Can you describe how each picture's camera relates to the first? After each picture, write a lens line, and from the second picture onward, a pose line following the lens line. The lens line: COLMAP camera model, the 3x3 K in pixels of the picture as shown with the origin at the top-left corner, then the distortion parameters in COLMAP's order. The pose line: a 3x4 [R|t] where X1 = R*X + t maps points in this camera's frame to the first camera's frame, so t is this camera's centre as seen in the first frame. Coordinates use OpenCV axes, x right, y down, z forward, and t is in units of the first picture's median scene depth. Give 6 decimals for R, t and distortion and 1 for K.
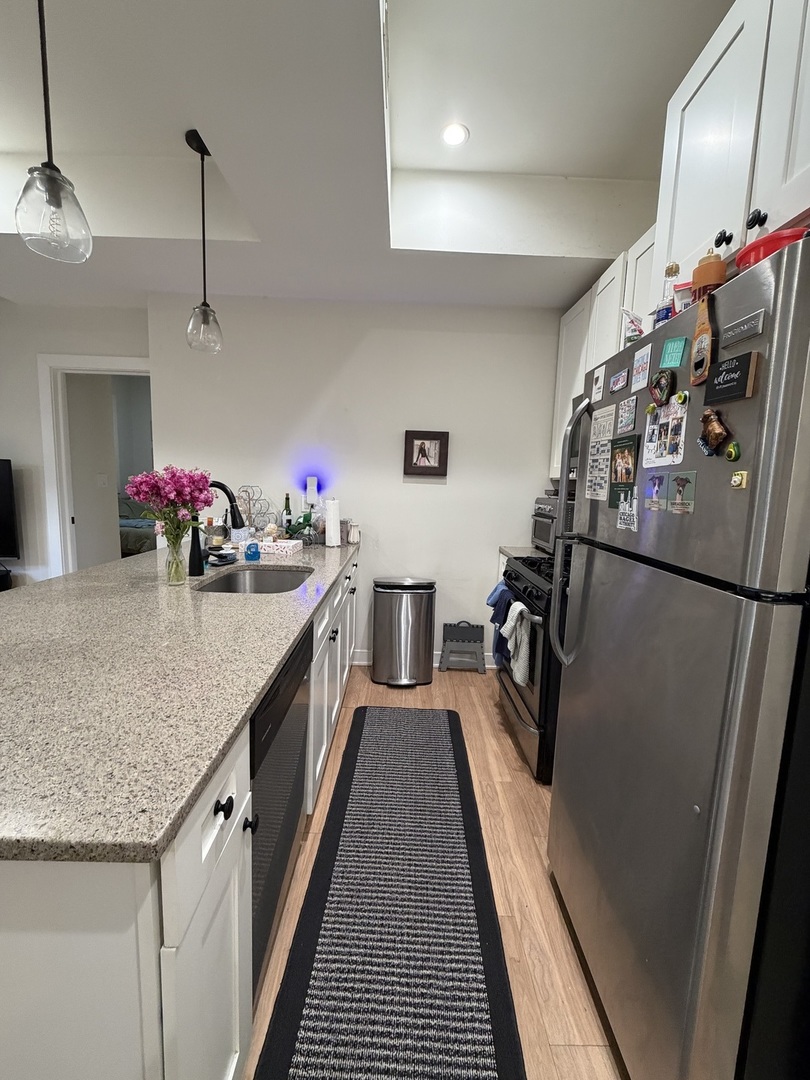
lens RADIAL K [[429.9, 0, 398.2], [0, 429.9, 535.9], [0, 0, 1]] dist [0.003168, -0.000620]
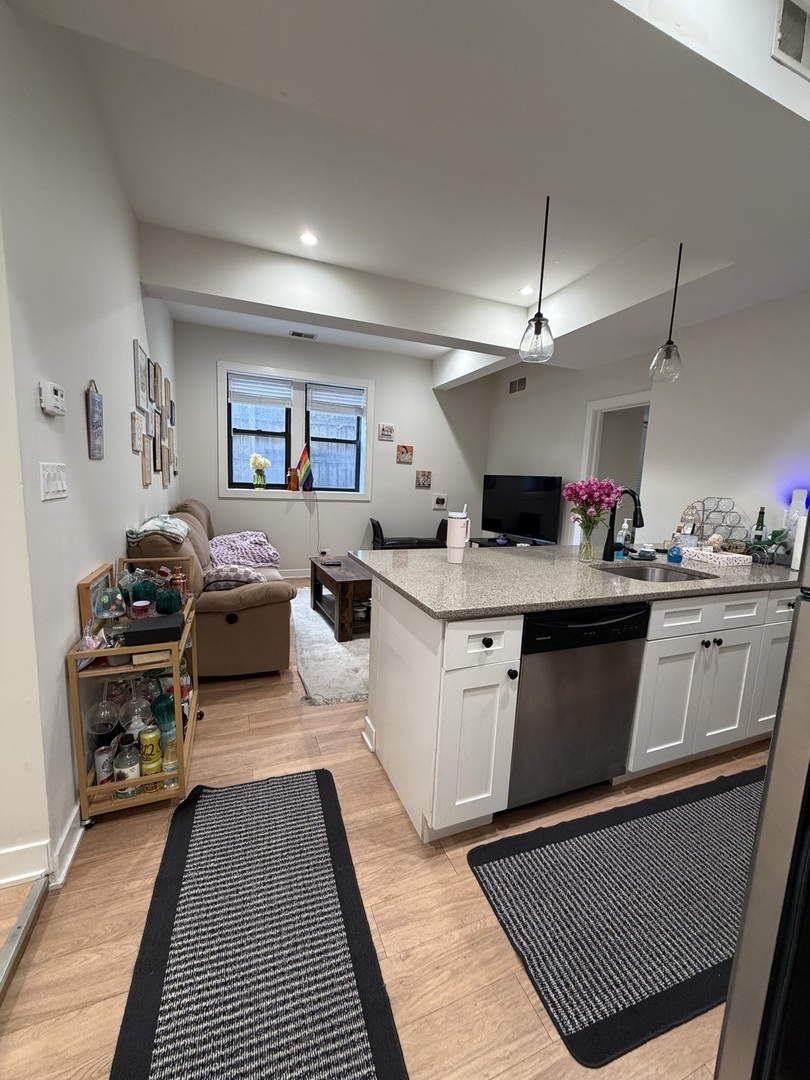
lens RADIAL K [[429.9, 0, 398.8], [0, 429.9, 538.1], [0, 0, 1]] dist [0.003168, -0.000620]
pose [[0.351246, 0.115373, -0.929148, 0.536252], [-0.147171, 0.986846, 0.066903, 0.031344], [0.924644, 0.113244, 0.363605, -0.073633]]
